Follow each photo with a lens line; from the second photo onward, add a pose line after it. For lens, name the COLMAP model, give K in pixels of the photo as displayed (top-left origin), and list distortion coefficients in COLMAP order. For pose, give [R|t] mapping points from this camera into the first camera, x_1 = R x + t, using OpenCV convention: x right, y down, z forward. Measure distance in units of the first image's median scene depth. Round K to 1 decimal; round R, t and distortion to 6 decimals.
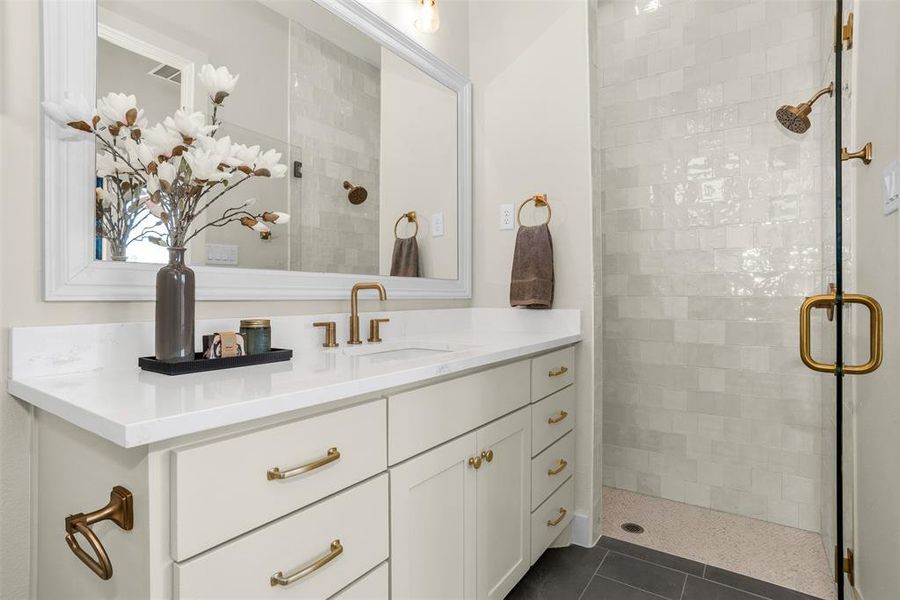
lens RADIAL K [[457.1, 0, 450.0], [0, 457.1, 300.0], [0, 0, 1]] dist [0.001953, 0.000219]
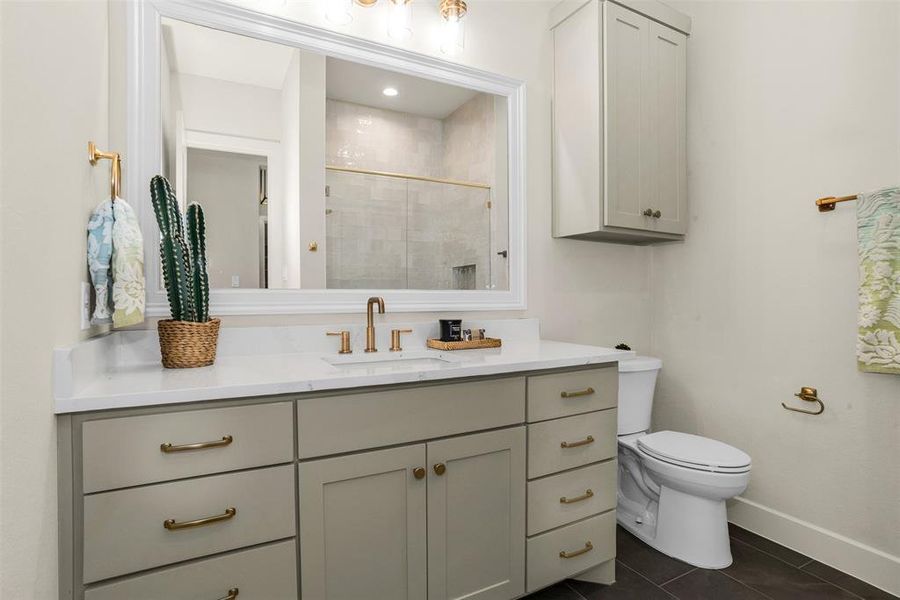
lens RADIAL K [[461.3, 0, 450.0], [0, 461.3, 300.0], [0, 0, 1]] dist [-0.074358, 0.044850]
pose [[0.894205, -0.001465, -0.447655, 0.469218], [-0.001397, 0.999981, -0.006064, -0.023976], [0.447655, 0.006048, 0.894186, 0.084136]]
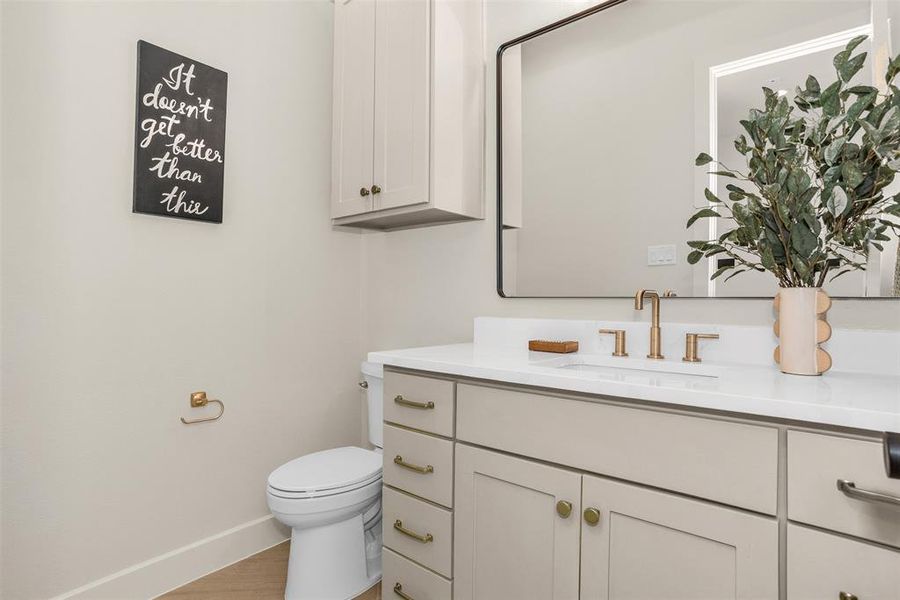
lens RADIAL K [[461.3, 0, 450.0], [0, 461.3, 300.0], [0, 0, 1]] dist [-0.074358, 0.044850]
pose [[-0.101531, -0.011642, -0.994764, 0.706518], [-0.018853, 0.999774, -0.009776, -0.000039], [0.994654, 0.017762, -0.101728, 0.701962]]
